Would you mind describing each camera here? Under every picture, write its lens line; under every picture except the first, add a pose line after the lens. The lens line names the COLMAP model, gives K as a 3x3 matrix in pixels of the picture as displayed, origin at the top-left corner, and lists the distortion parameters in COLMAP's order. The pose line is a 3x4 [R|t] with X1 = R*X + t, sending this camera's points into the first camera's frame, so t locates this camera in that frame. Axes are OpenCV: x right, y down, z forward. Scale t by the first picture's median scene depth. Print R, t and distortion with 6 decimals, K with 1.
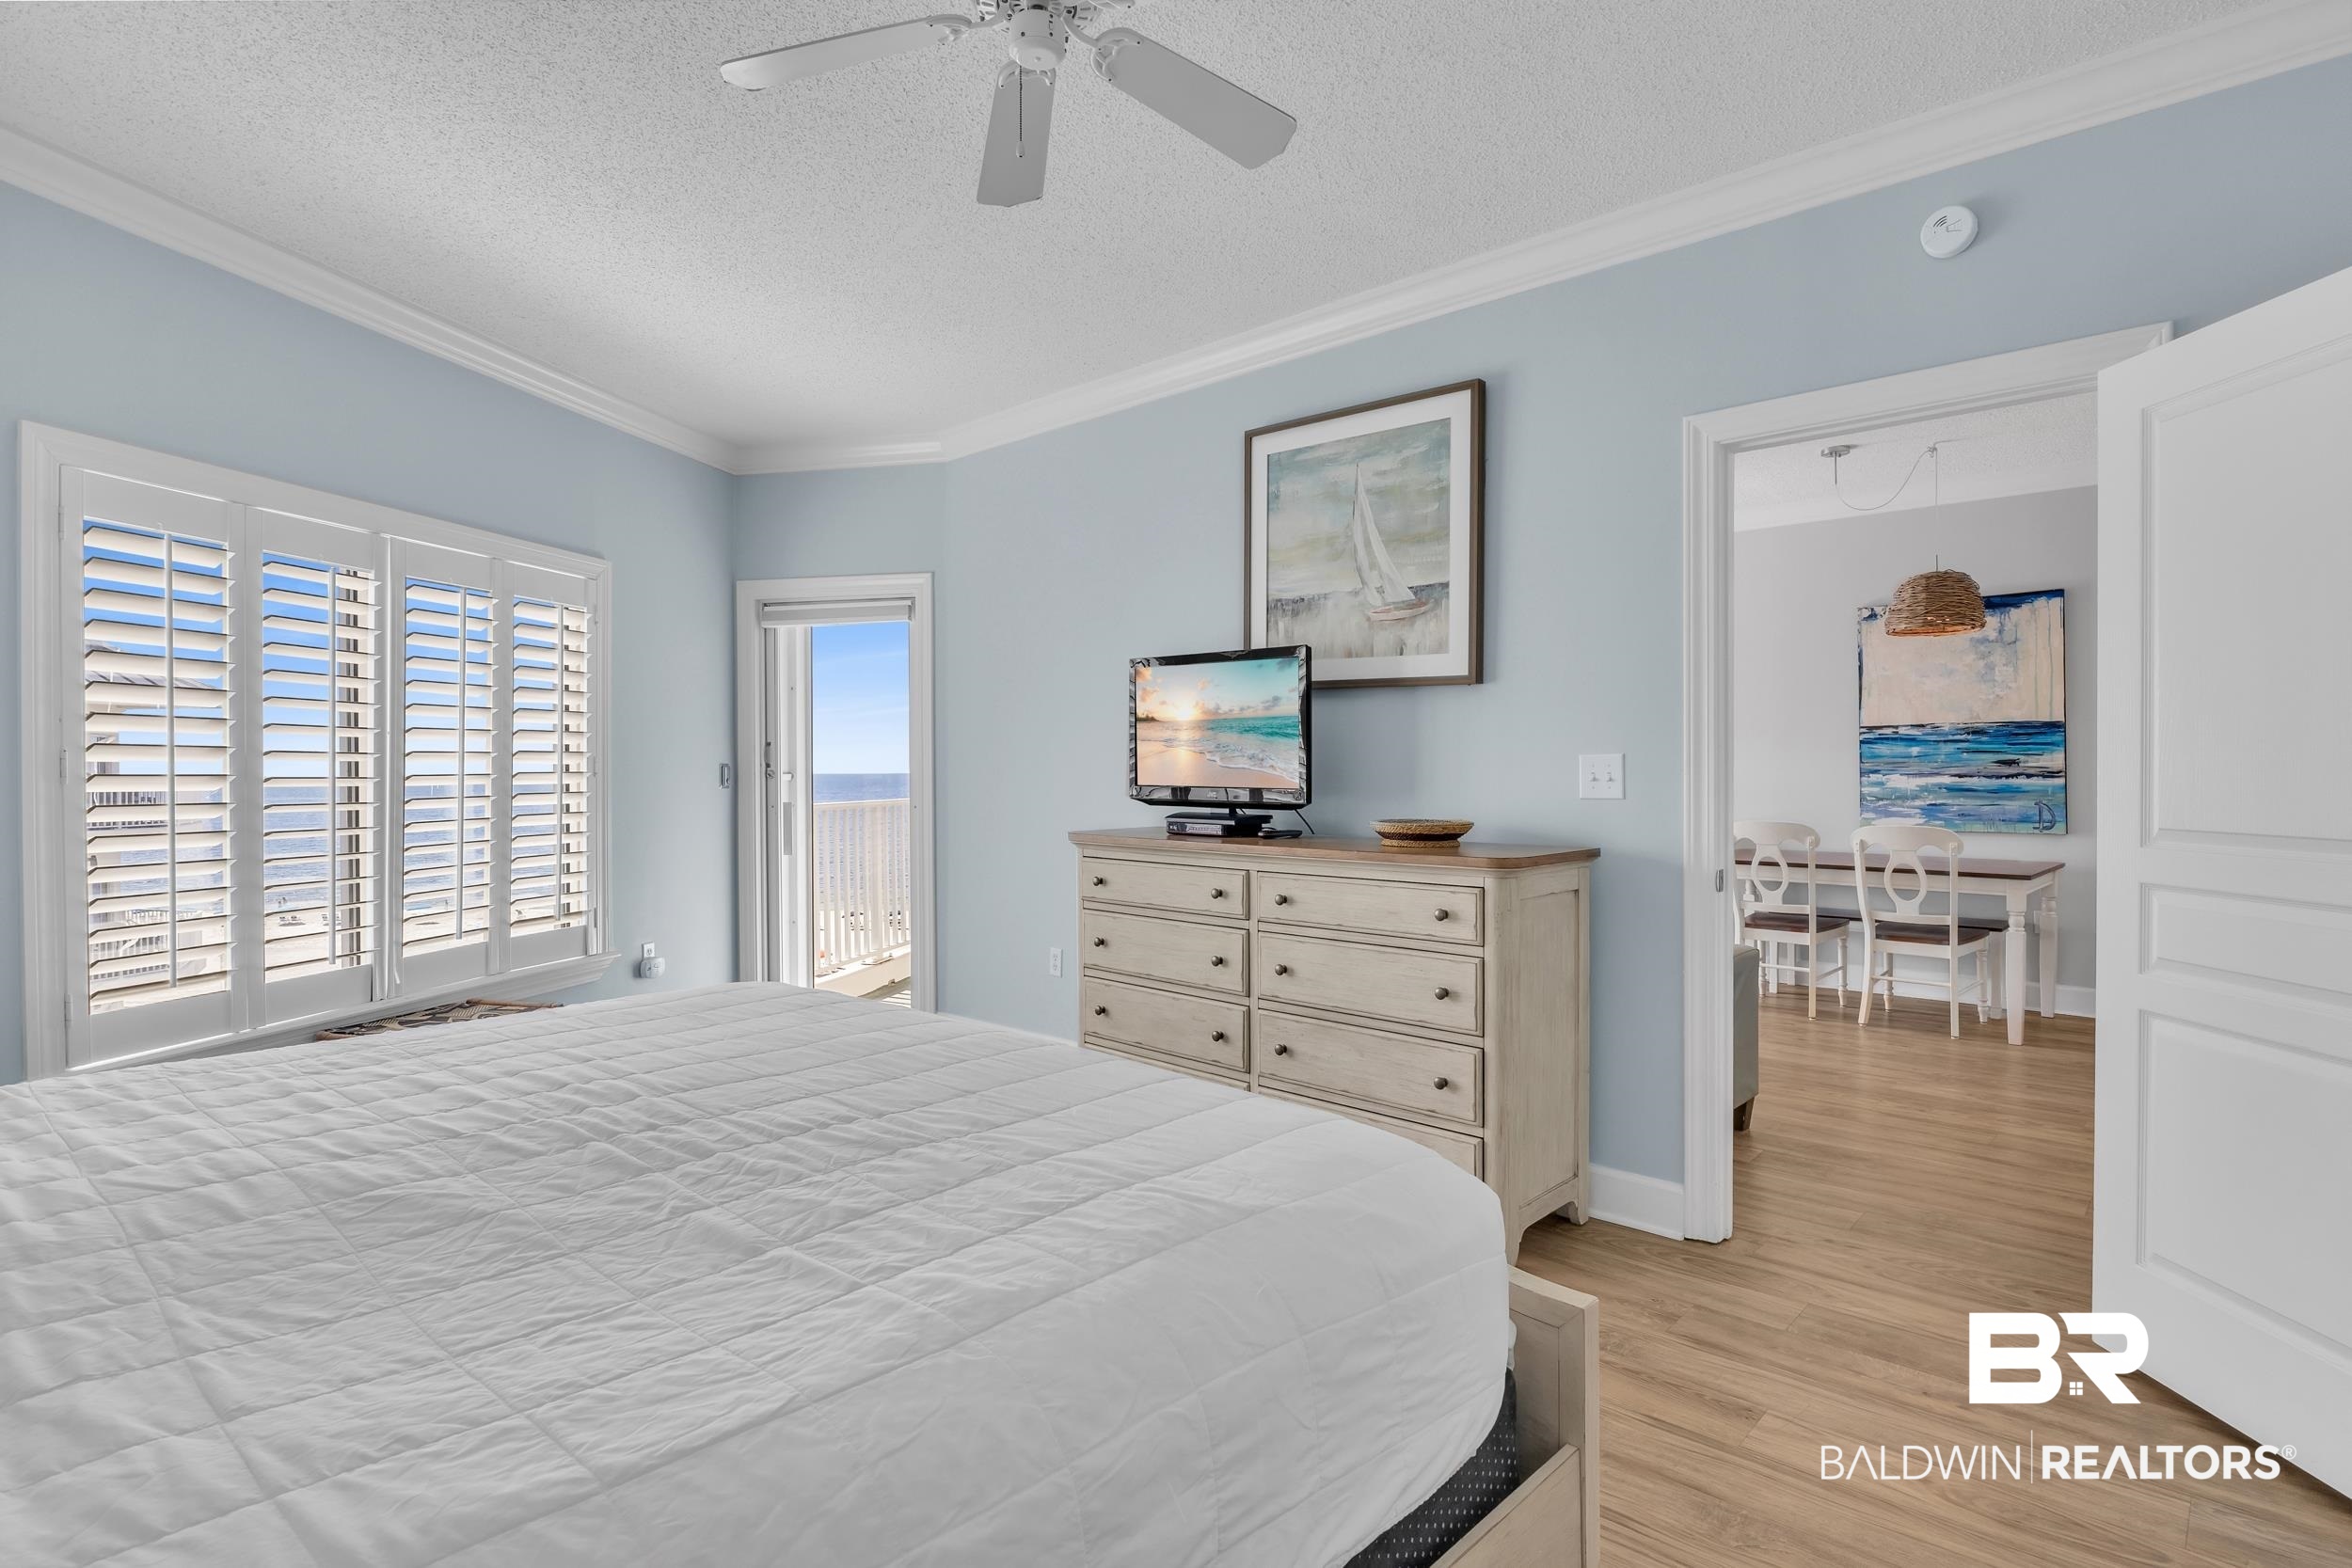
lens RADIAL K [[1214.9, 0, 1169.5], [0, 1214.9, 775.6], [0, 0, 1]] dist [0.001118, 0.000121]
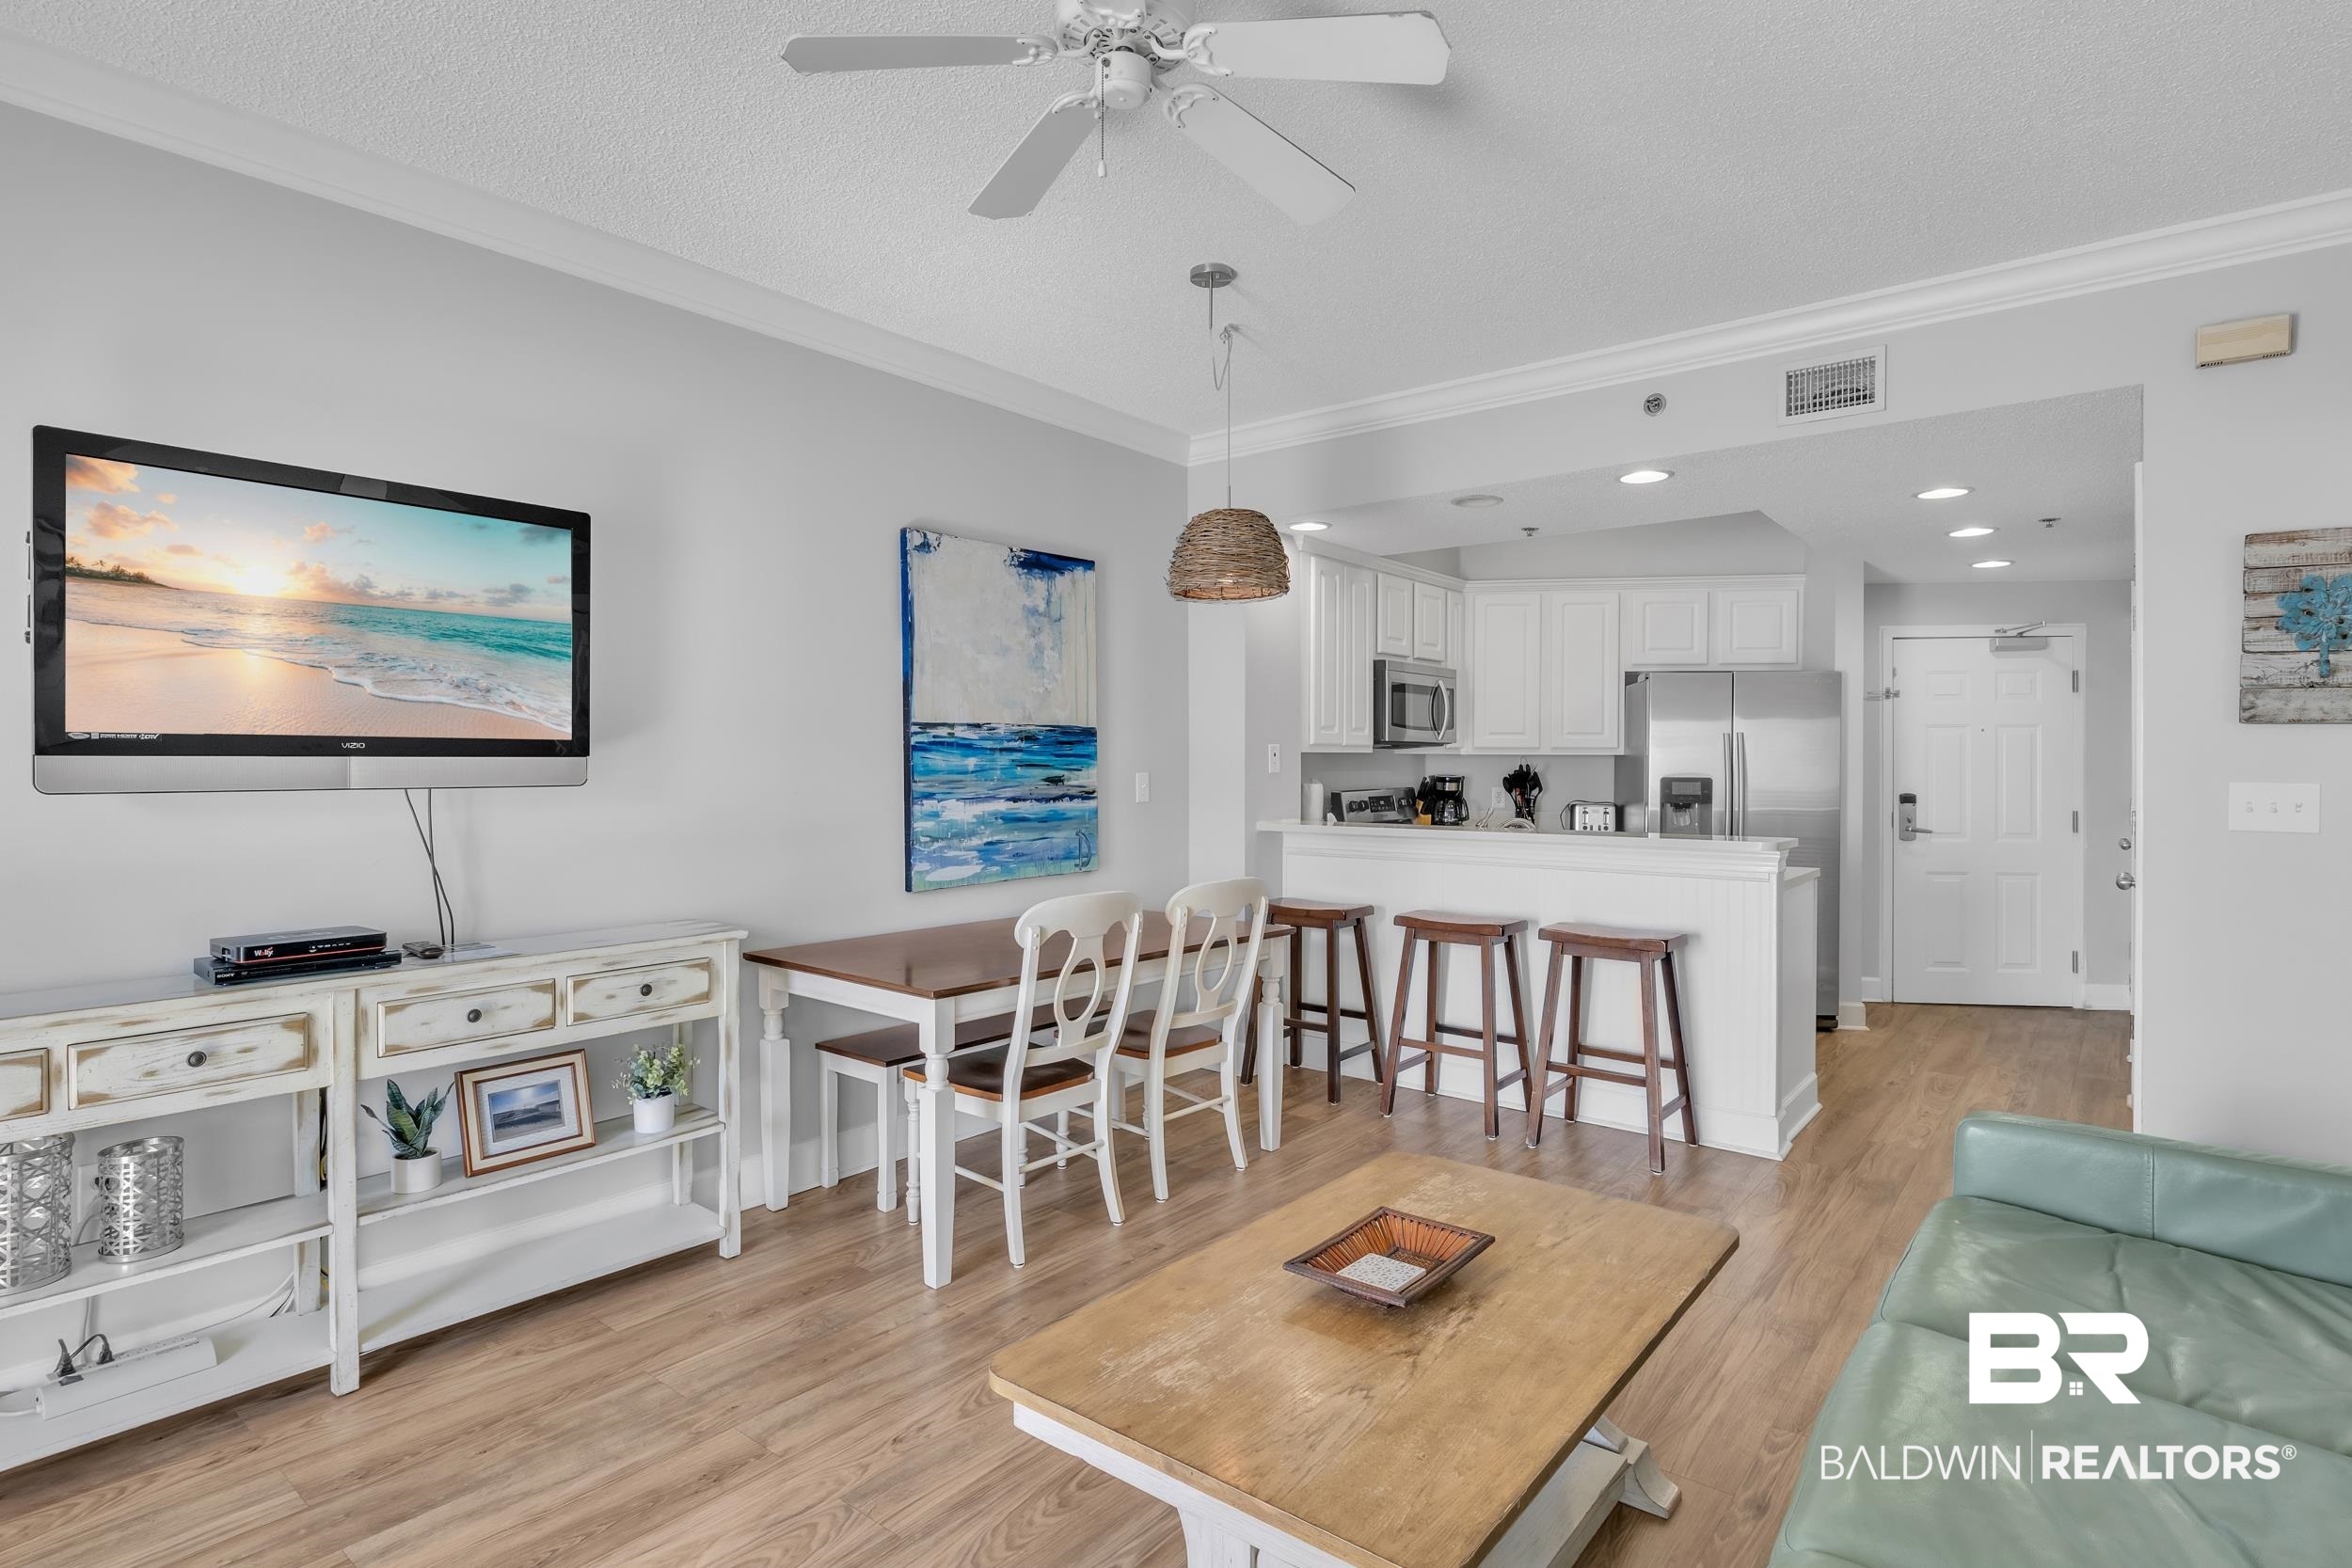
lens RADIAL K [[1185.1, 0, 1187.9], [0, 1185.1, 767.2], [0, 0, 1]] dist [-0.006393, -0.000549]
pose [[-0.081162, 0.000228, 0.996701, -0.038981], [0.006201, 0.999981, 0.000277, -0.018405], [-0.996682, 0.006203, -0.081162, 0.974224]]
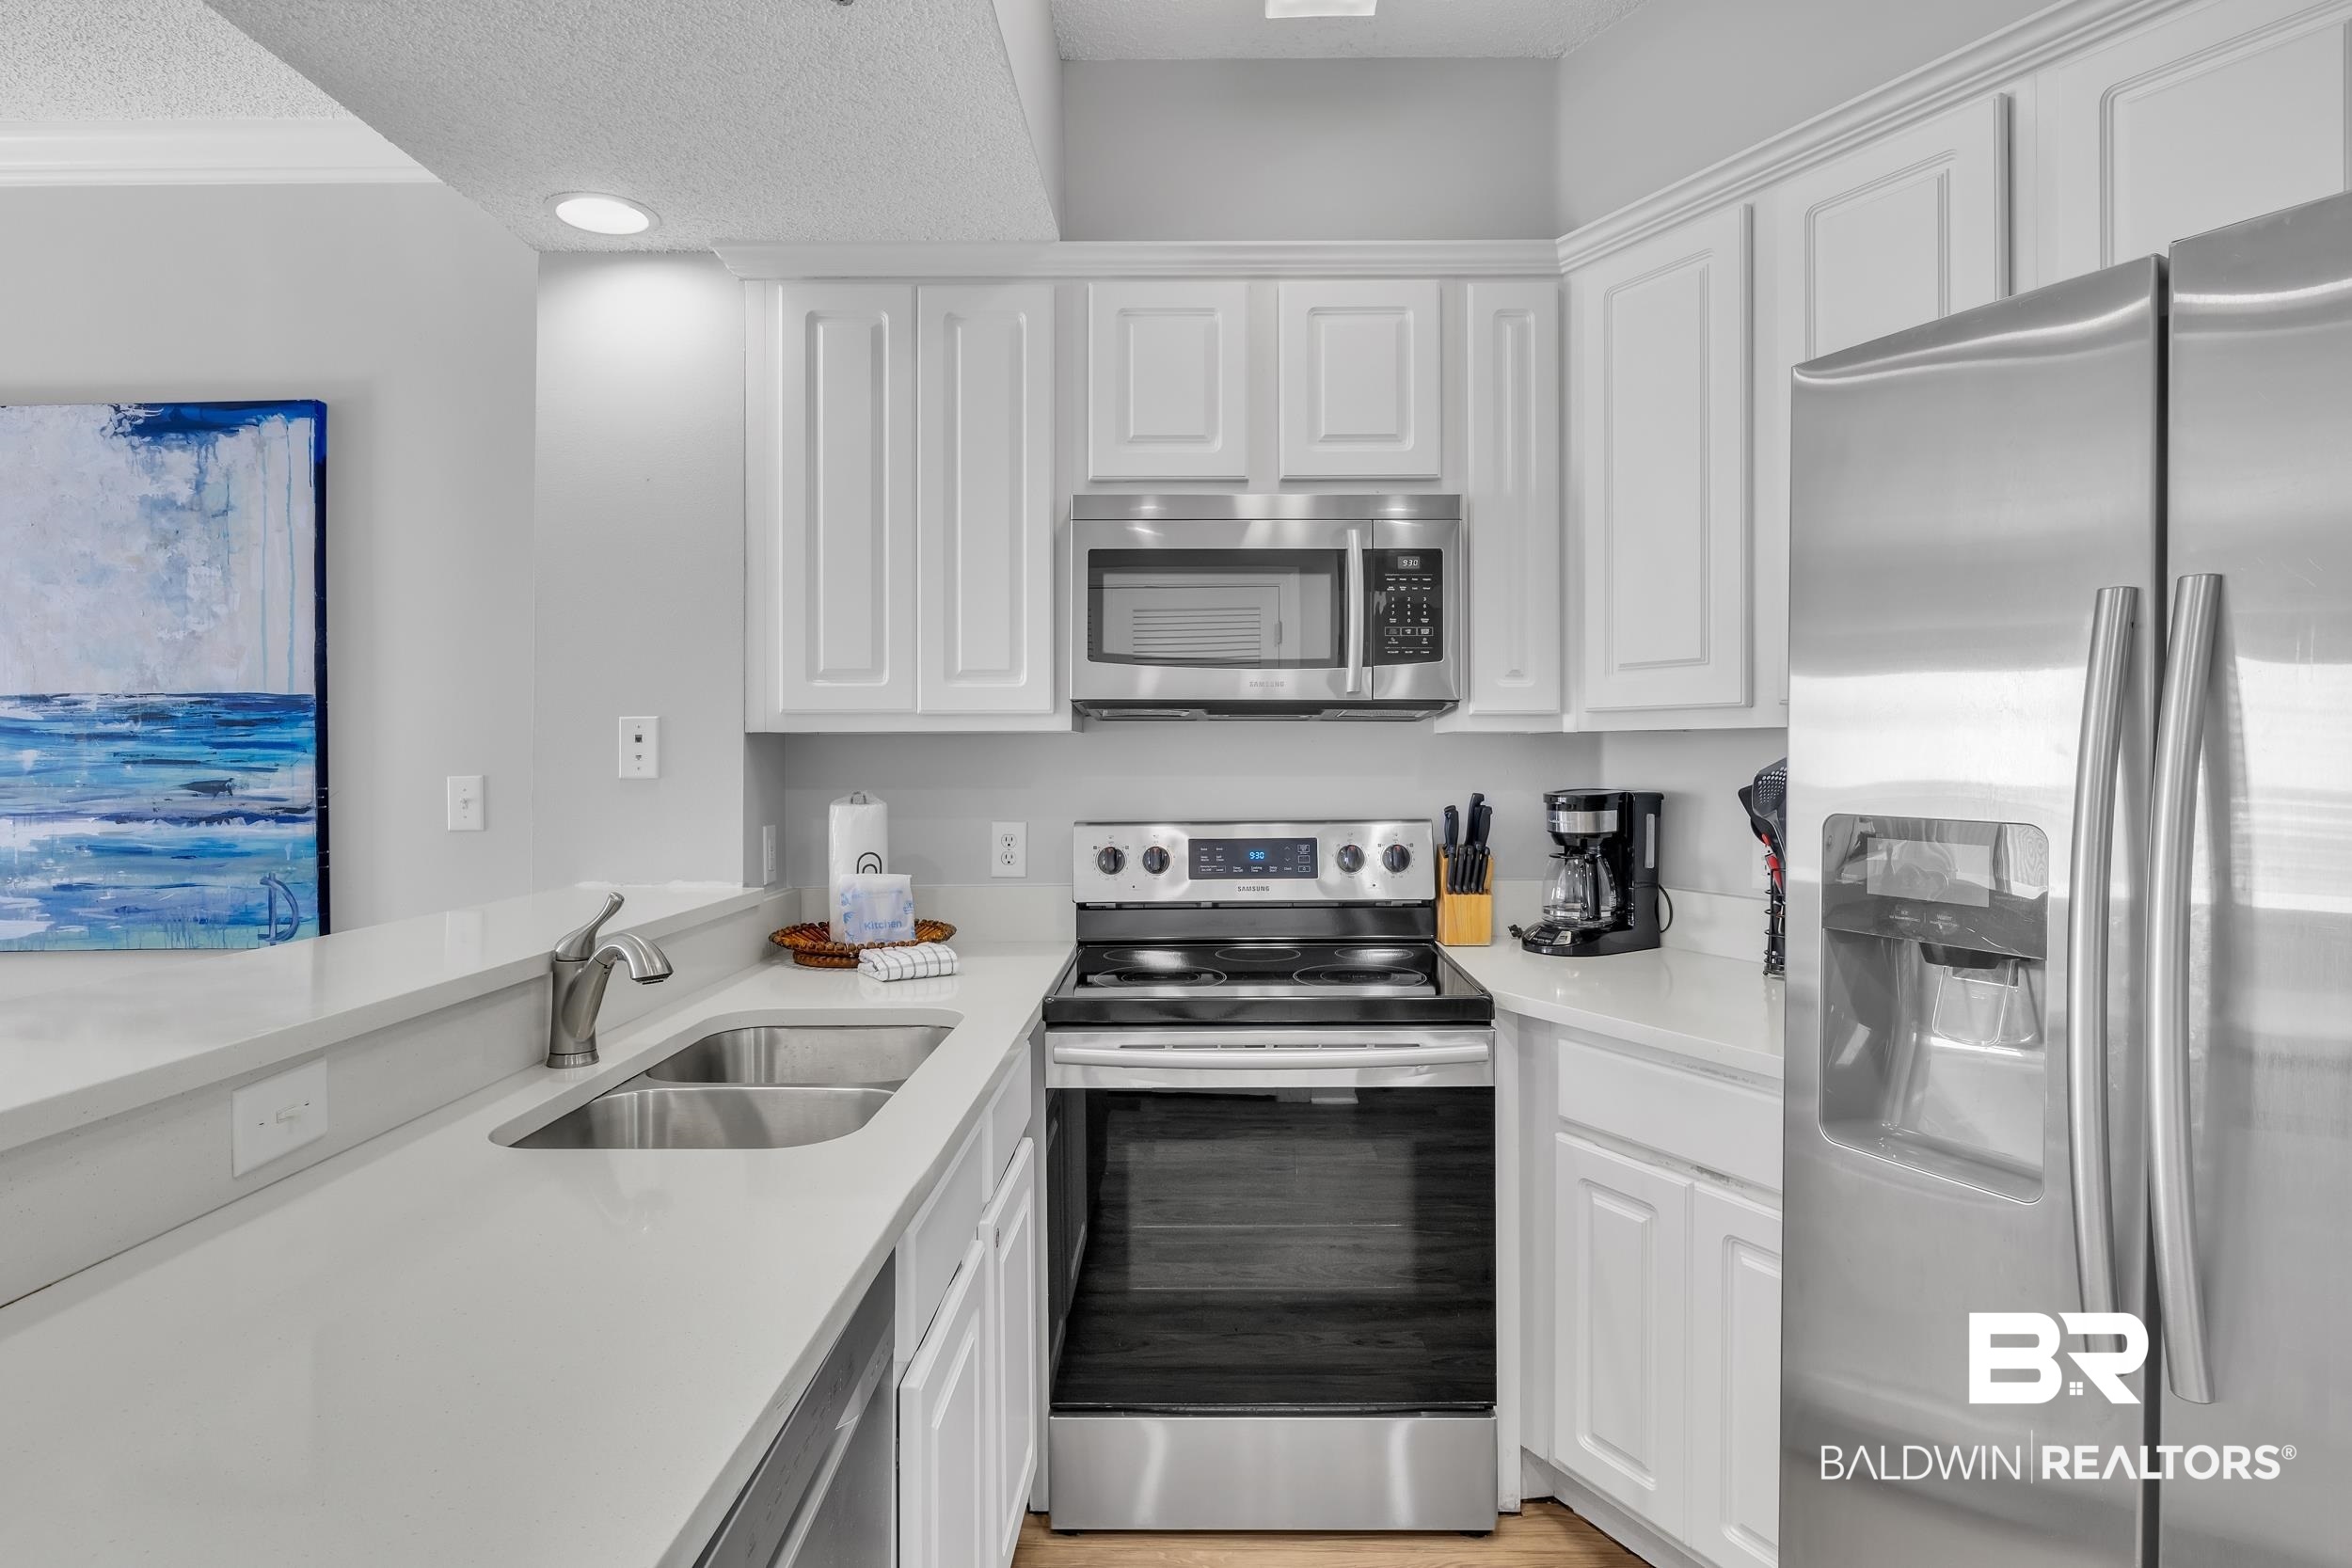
lens RADIAL K [[1291.5, 0, 1174.4], [0, 1291.5, 754.3], [0, 0, 1]] dist [-0.004690, 0.000362]
pose [[0.737366, 0.005194, 0.675473, 0.630086], [0.002464, 0.999943, -0.010379, -0.016975], [-0.675489, 0.009318, 0.737311, 0.425761]]
